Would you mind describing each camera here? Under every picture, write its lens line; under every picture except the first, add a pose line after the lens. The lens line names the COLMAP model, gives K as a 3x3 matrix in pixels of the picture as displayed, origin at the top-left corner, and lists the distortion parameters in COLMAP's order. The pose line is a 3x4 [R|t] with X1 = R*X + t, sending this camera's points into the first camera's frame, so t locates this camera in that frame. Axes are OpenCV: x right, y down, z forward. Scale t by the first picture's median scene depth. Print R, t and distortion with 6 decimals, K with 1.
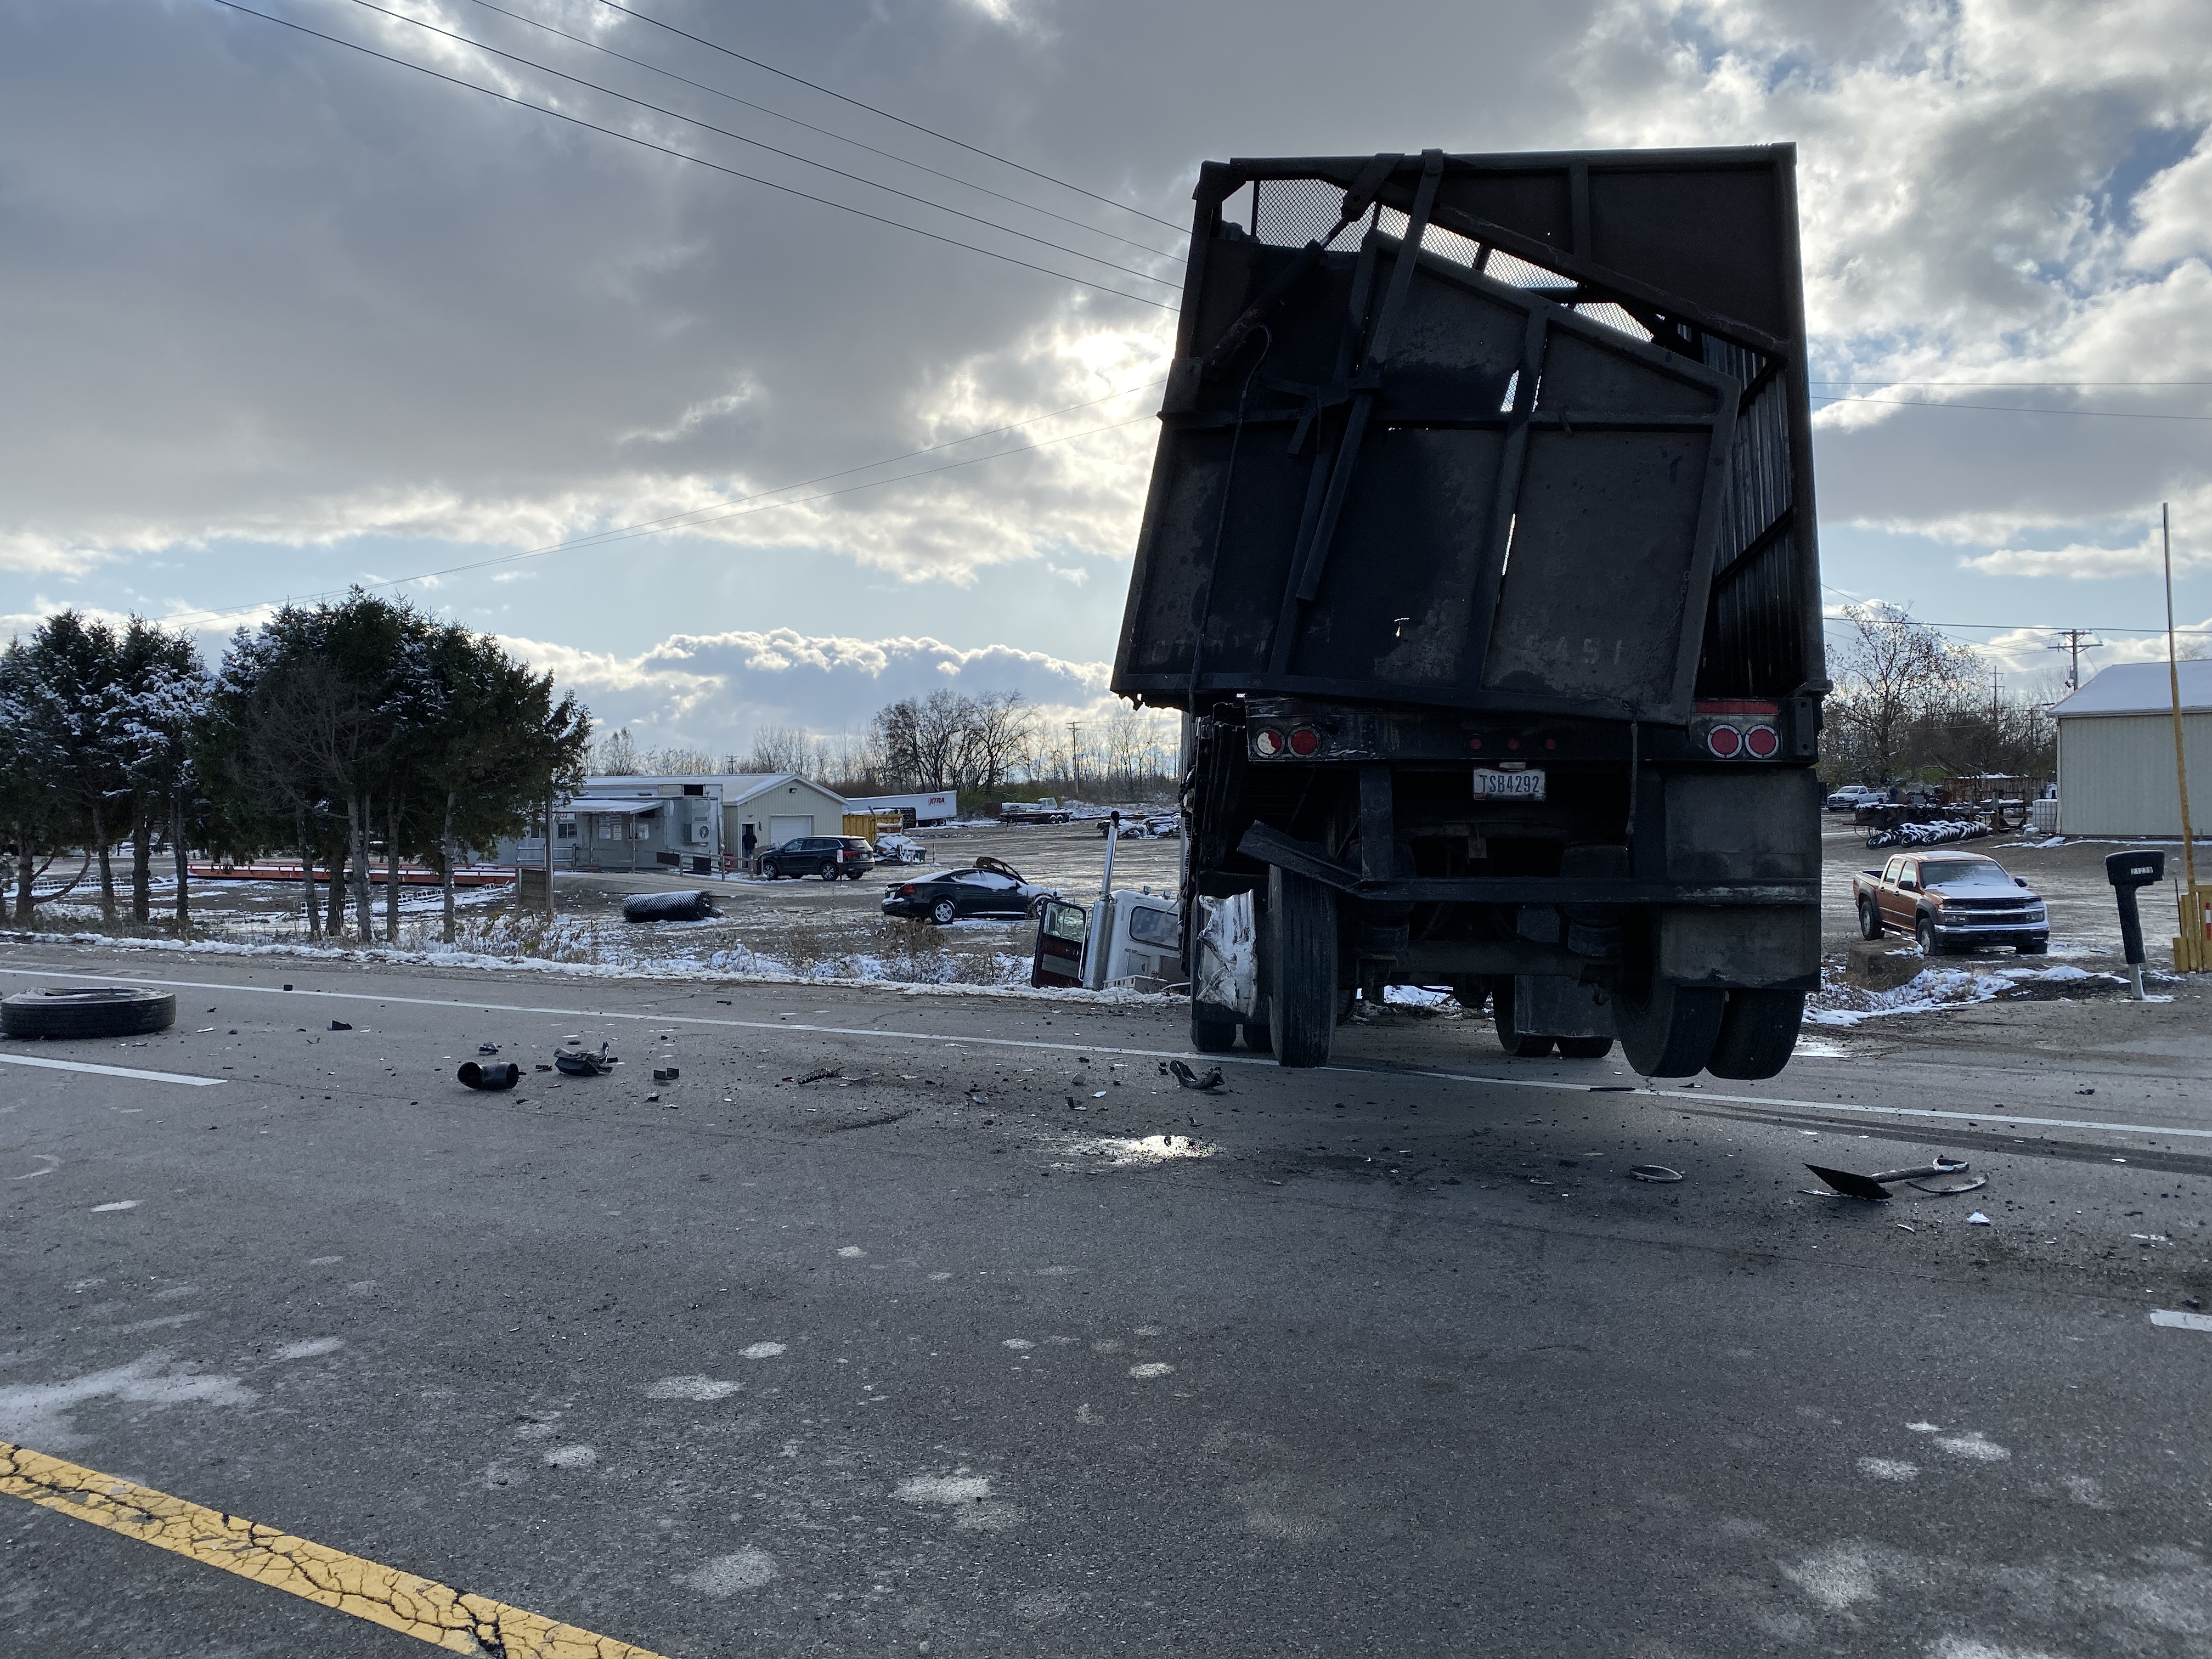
lens RADIAL K [[1734.5, 0, 1057.9], [0, 1734.5, 831.7], [0, 0, 1]] dist [0.071734, -0.070212]
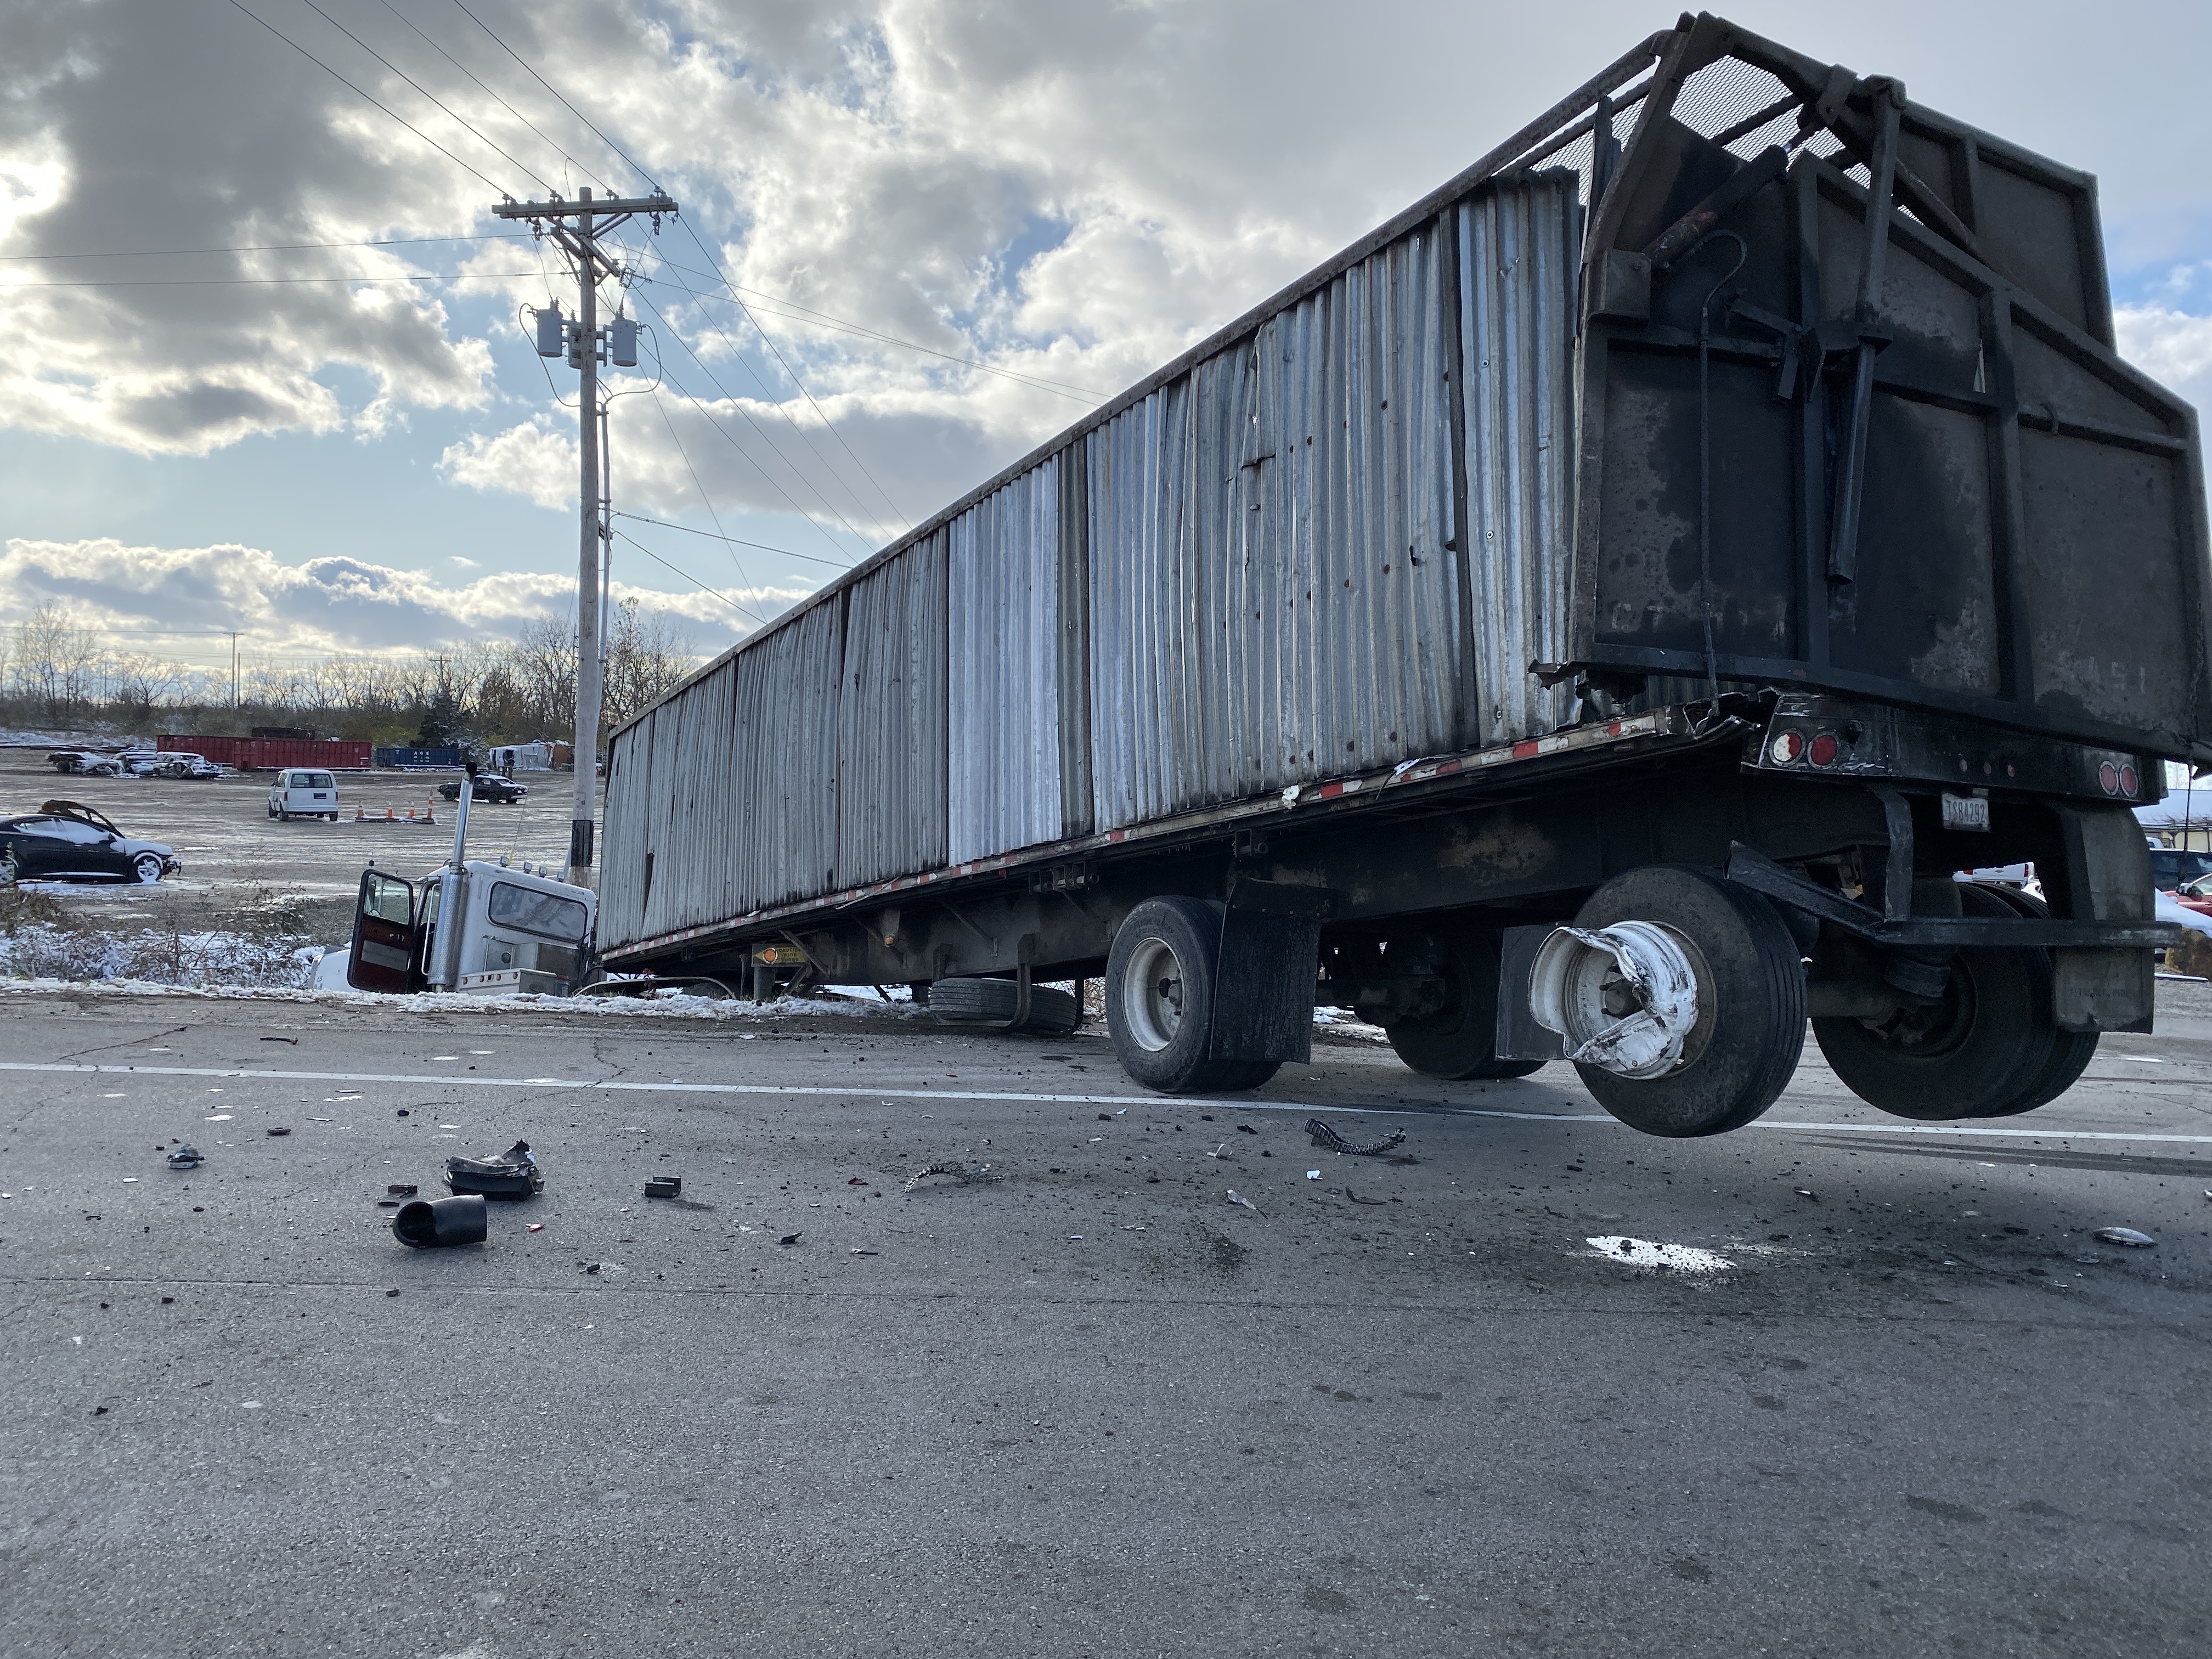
lens RADIAL K [[1734.5, 0, 1057.9], [0, 1734.5, 831.7], [0, 0, 1]] dist [0.071734, -0.070212]
pose [[0.799343, 0.034460, 0.599886, -0.092468], [-0.050170, 0.998696, 0.009482, -0.000321], [-0.598777, -0.037676, 0.800029, 0.078159]]
